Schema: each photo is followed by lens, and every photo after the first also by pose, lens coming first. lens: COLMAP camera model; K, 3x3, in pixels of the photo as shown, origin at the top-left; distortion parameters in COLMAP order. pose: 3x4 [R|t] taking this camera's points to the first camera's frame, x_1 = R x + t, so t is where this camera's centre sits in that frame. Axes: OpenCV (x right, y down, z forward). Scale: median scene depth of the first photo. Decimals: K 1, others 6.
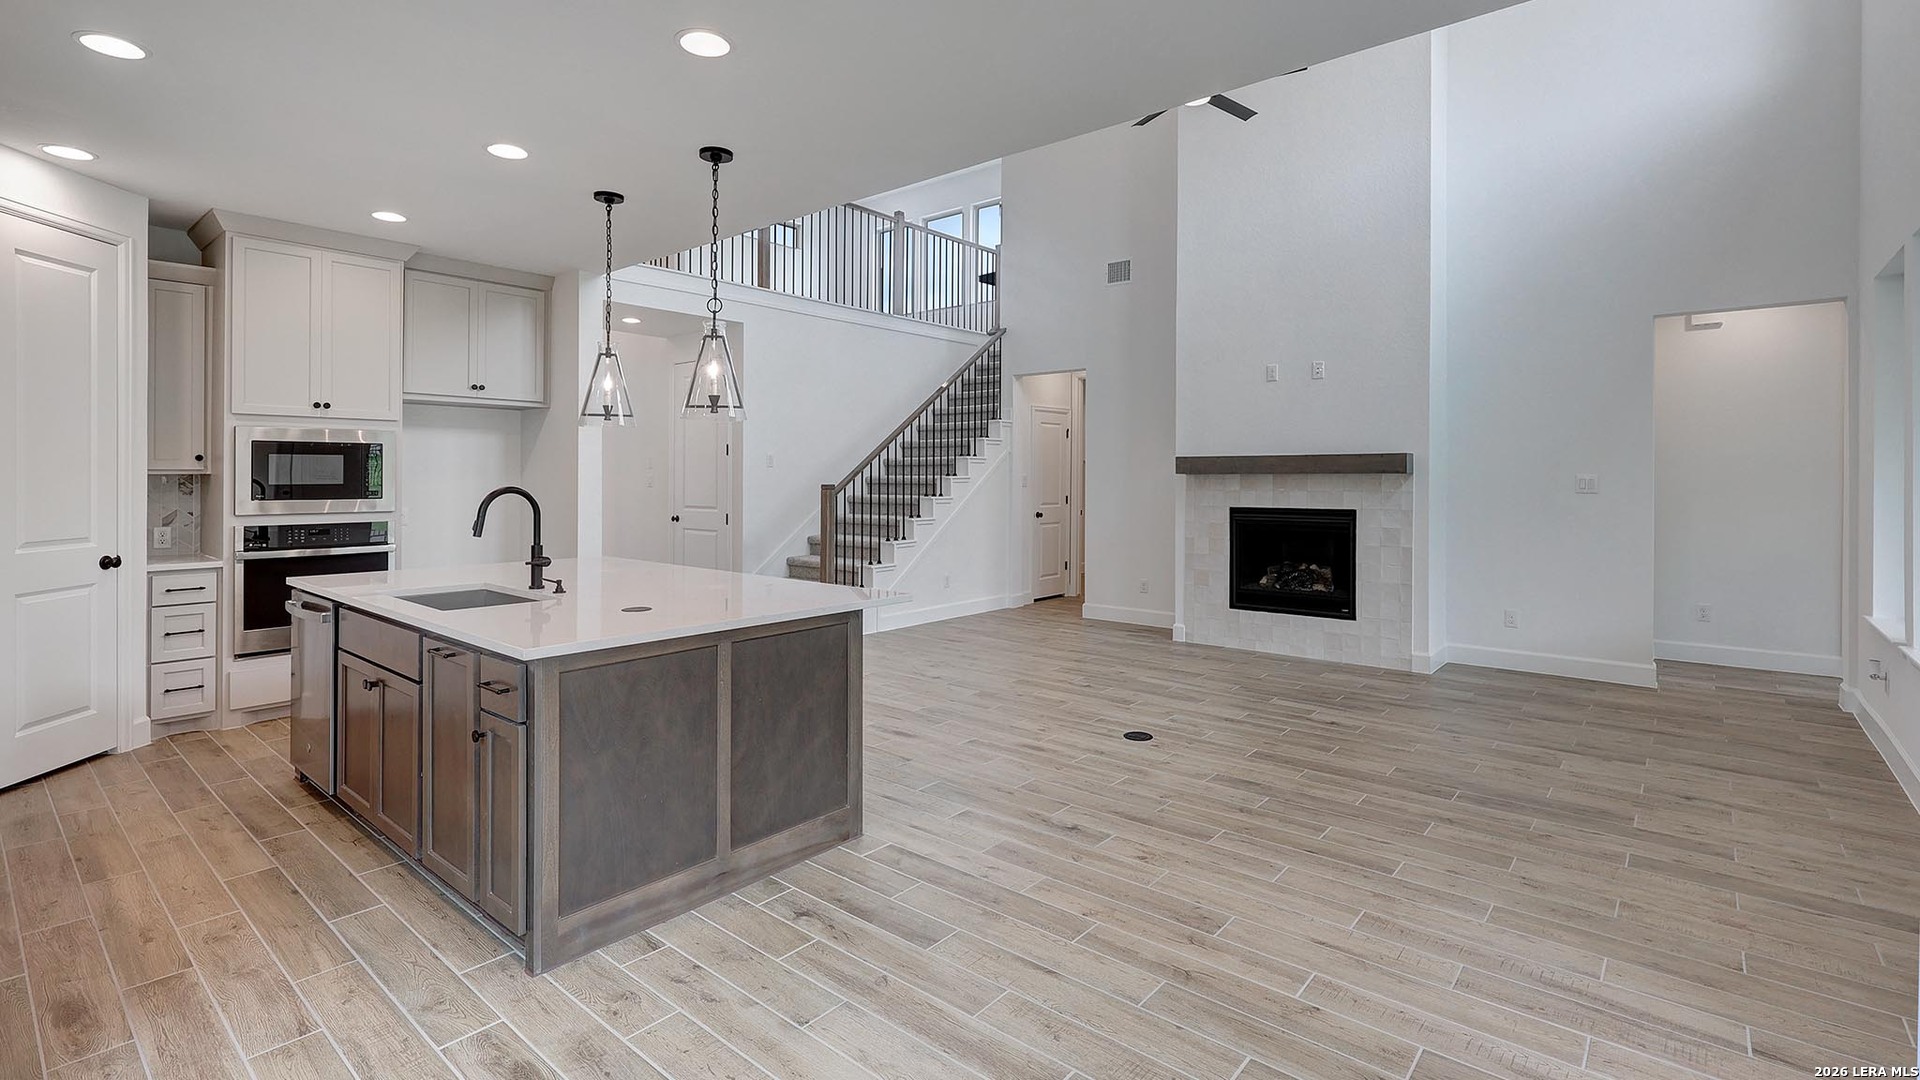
lens RADIAL K [[877.0, 0, 949.5], [0, 877.0, 480.0], [0, 0, 1]] dist [-0.000025, 0.000013]
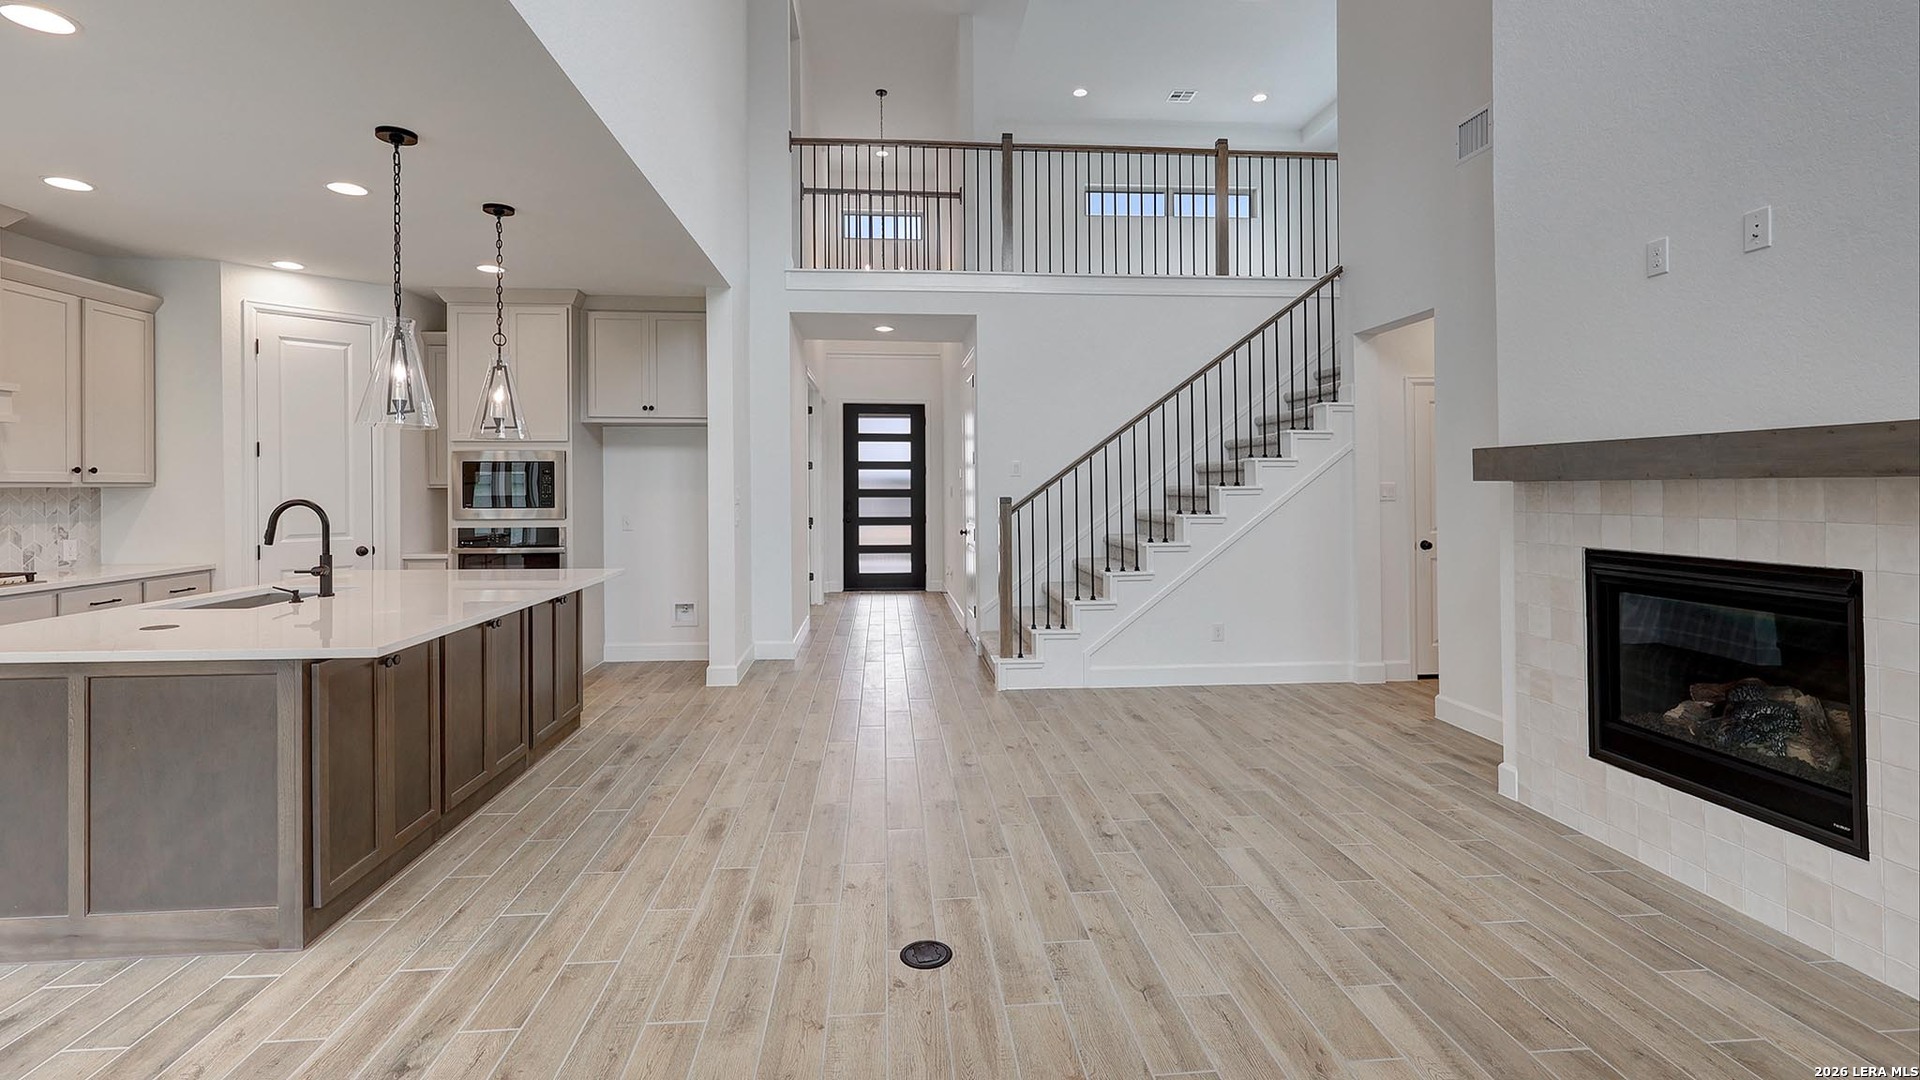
lens RADIAL K [[860.2, 0, 947.8], [0, 860.2, 473.7], [0, 0, 1]] dist [-0.001107, -0.000366]
pose [[0.708143, -0.013724, -0.705936, 0.586749], [0.000764, 0.999825, -0.018670, -0.002786], [0.706069, 0.012682, 0.708030, 0.591148]]
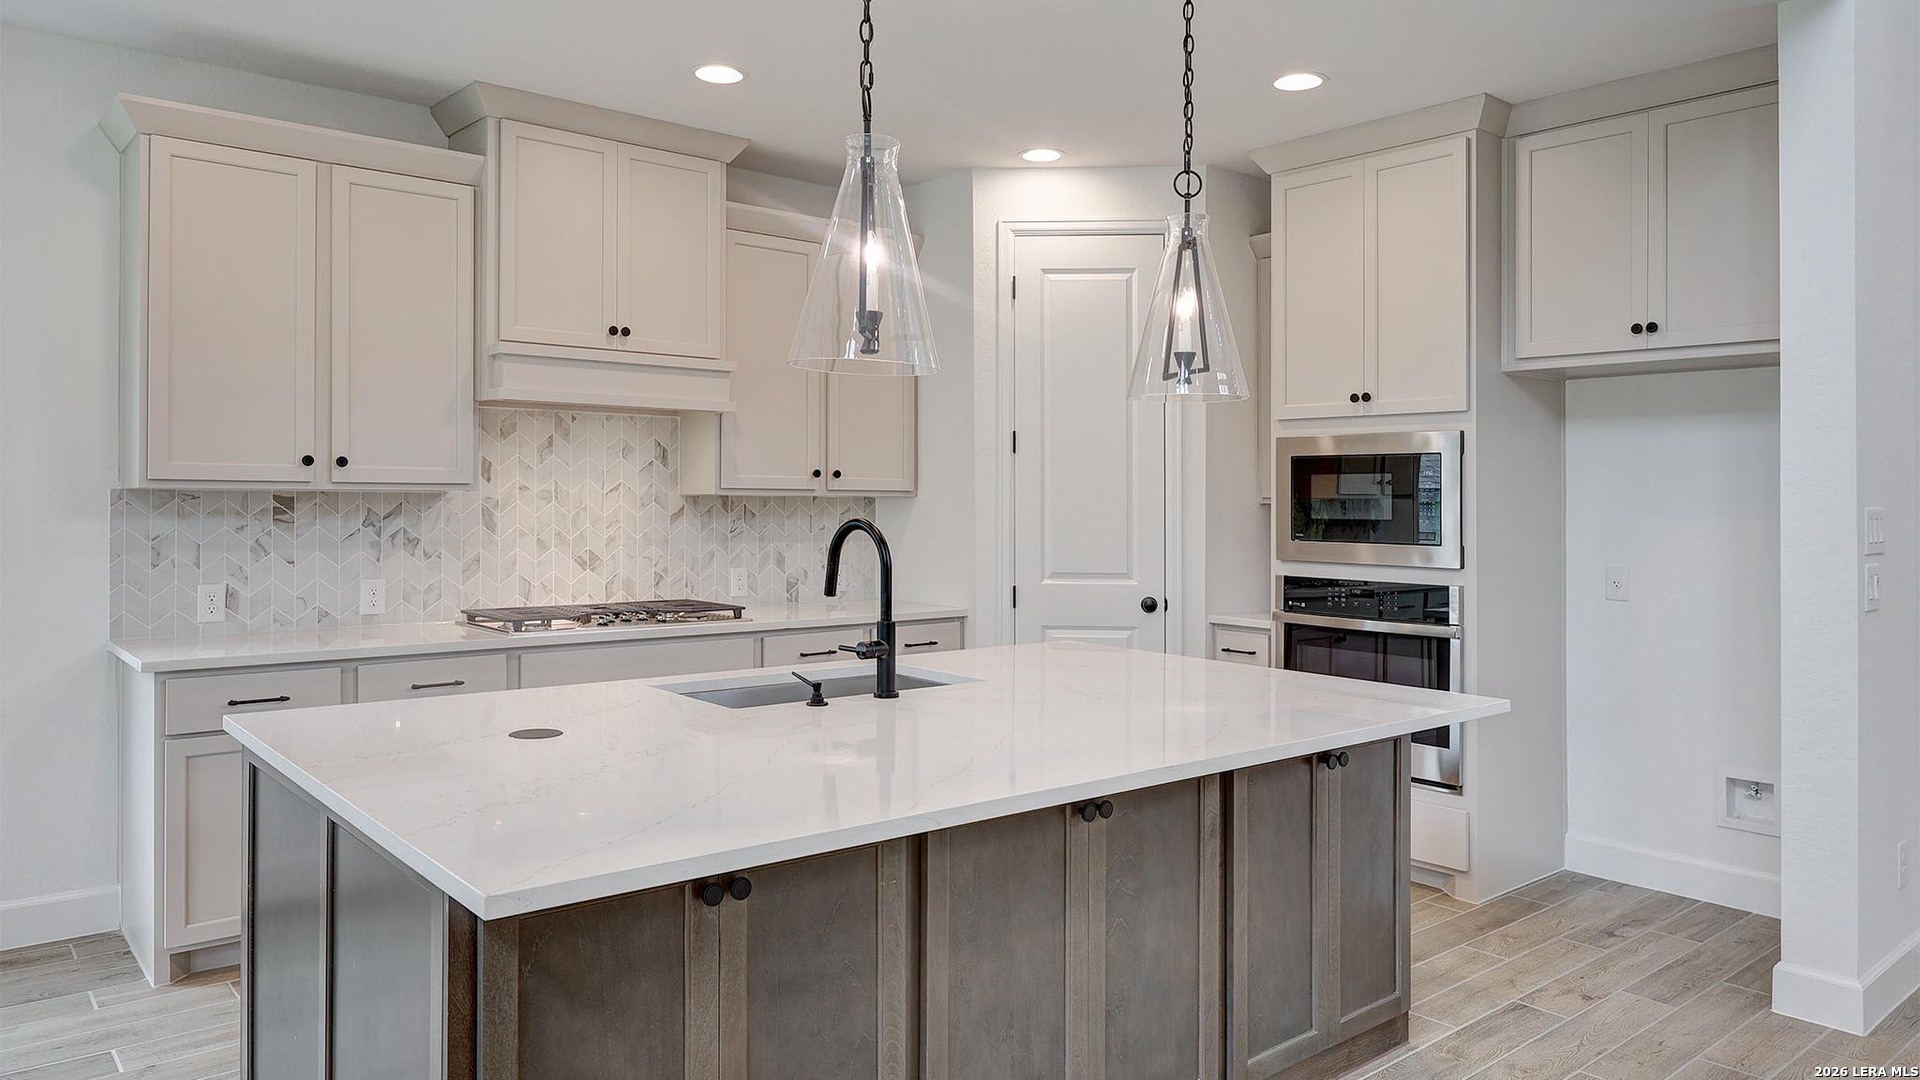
lens RADIAL K [[1264.7, 0, 962.6], [0, 1264.7, 492.8], [0, 0, 1]] dist [0.001446, -0.000276]
pose [[-0.158245, -0.008448, -0.987364, 0.255158], [-0.015730, 0.999858, -0.006033, -0.004622], [0.987275, 0.014577, -0.158356, 0.877151]]
